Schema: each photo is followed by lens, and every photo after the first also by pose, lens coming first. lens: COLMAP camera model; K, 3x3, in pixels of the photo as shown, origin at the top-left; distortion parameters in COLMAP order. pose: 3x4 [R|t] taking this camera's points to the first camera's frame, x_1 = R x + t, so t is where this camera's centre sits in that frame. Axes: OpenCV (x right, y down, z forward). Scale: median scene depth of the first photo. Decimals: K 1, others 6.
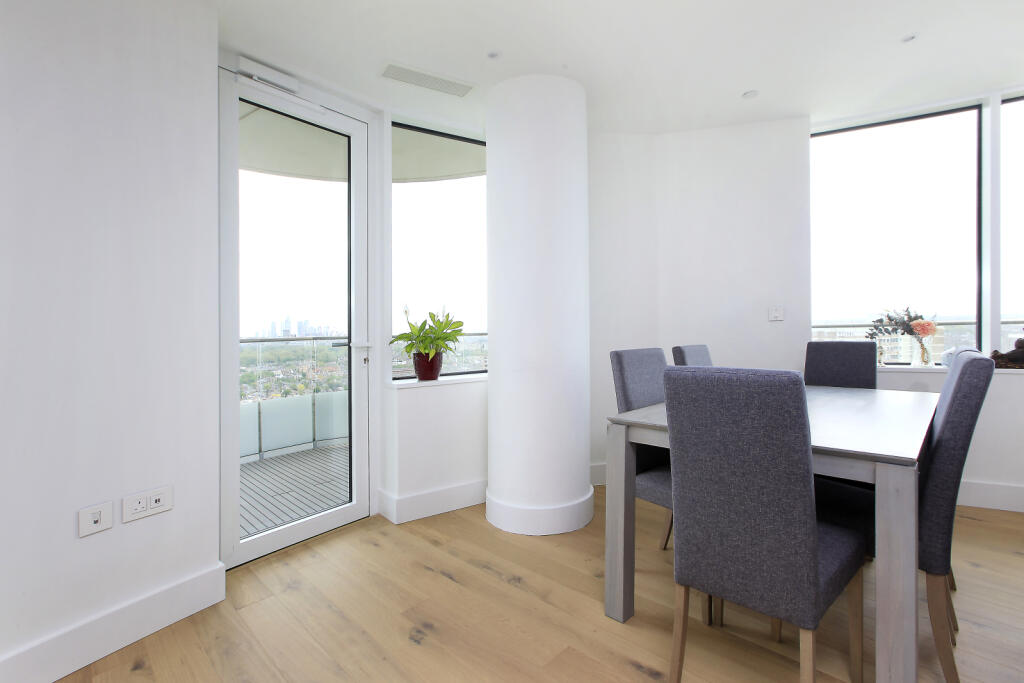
lens RADIAL K [[473.7, 0, 506.9], [0, 473.7, 332.7], [0, 0, 1]] dist [-0.007039, -0.000196]
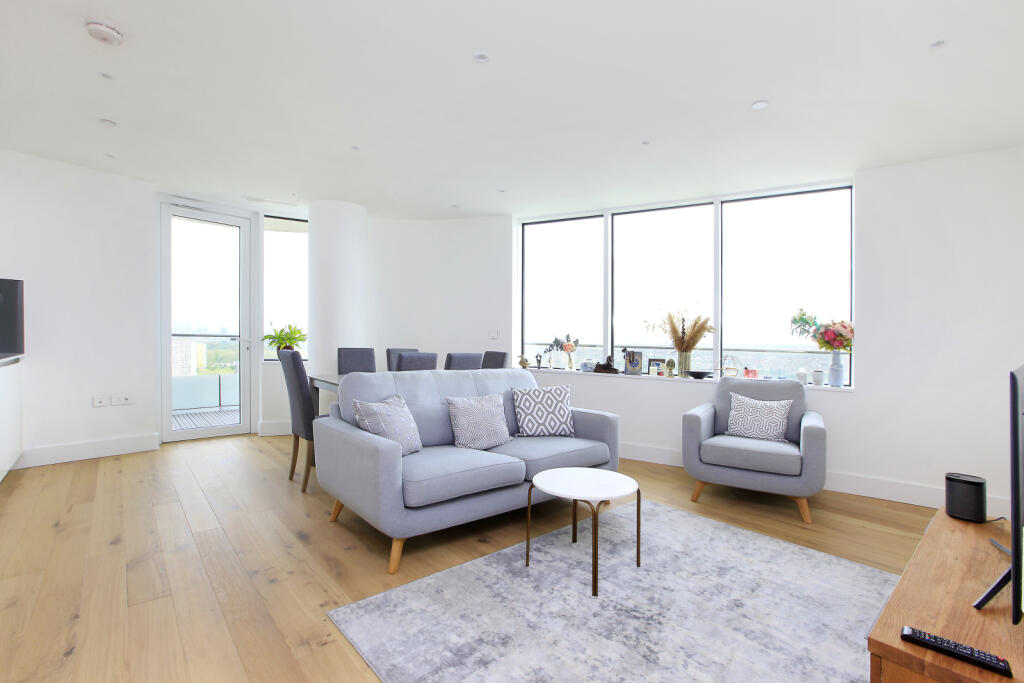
lens RADIAL K [[473.7, 0, 507.1], [0, 473.7, 346.9], [0, 0, 1]] dist [-0.007039, -0.000196]
pose [[0.993559, 0.051026, -0.101176, 0.870533], [-0.051215, 0.998687, 0.000729, -0.001513], [0.101080, 0.004457, 0.994868, -0.732044]]
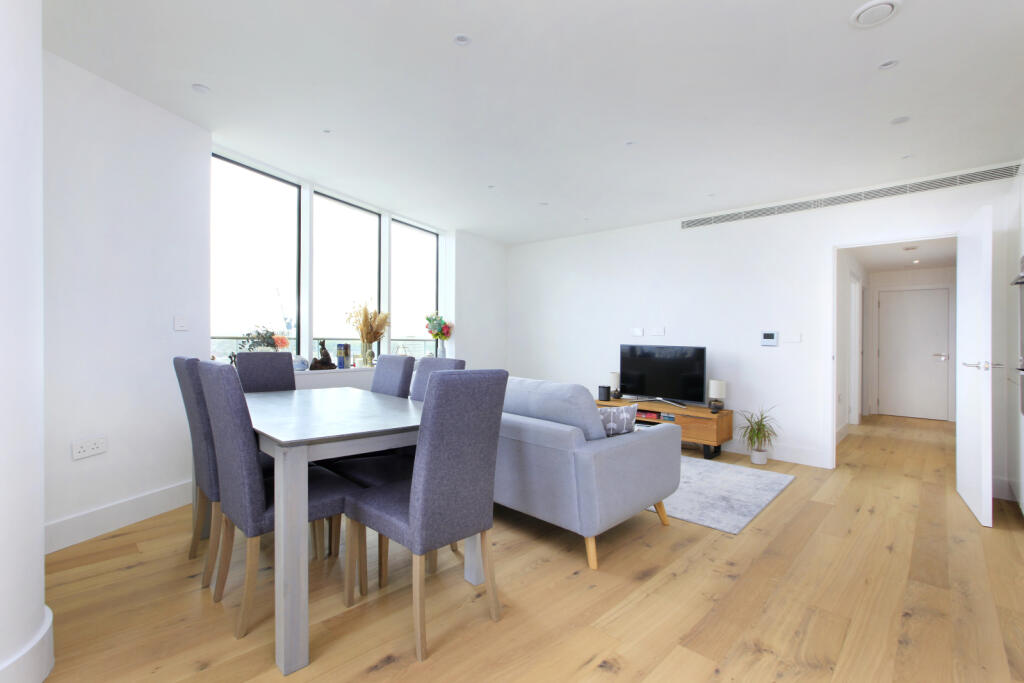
lens RADIAL K [[448.5, 0, 505.1], [0, 448.5, 346.7], [0, 0, 1]] dist [-0.004104, -0.000015]
pose [[0.003651, 0.007923, 0.999962, -0.412787], [-0.014274, 0.999867, -0.007870, 0.006237], [-0.999891, -0.014245, 0.003764, 0.426008]]
